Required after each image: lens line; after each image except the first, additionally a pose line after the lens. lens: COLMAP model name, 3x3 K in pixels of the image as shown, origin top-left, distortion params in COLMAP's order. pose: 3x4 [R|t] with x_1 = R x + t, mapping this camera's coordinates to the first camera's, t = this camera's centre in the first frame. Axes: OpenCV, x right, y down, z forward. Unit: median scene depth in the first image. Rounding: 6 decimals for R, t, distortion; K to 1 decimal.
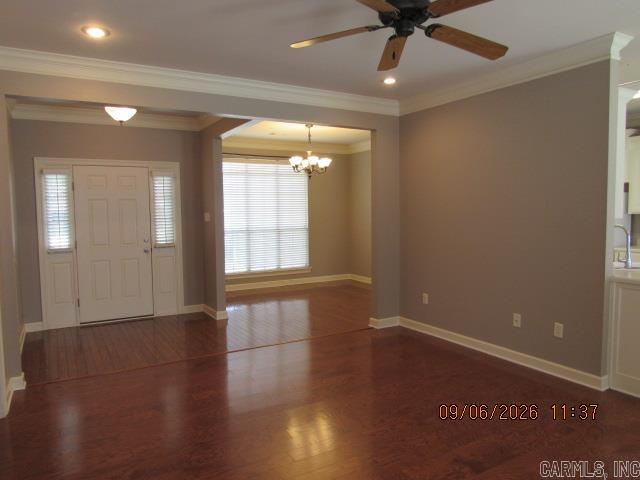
lens RADIAL K [[457.4, 0, 318.8], [0, 457.4, 238.9], [0, 0, 1]] dist [-0.022043, -0.003676]
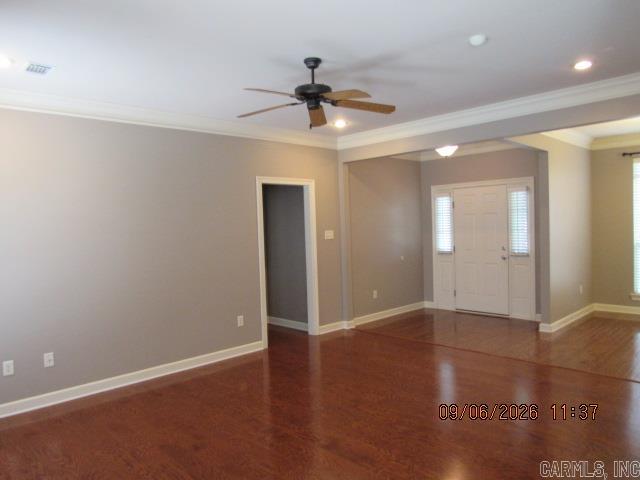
lens RADIAL K [[457.4, 0, 313.9], [0, 457.4, 241.9], [0, 0, 1]] dist [-0.022043, -0.003676]
pose [[0.242612, 0.038936, -0.969342, 0.543706], [-0.036742, 0.998846, 0.030925, -0.028010], [0.969427, 0.028113, 0.243763, 0.236160]]
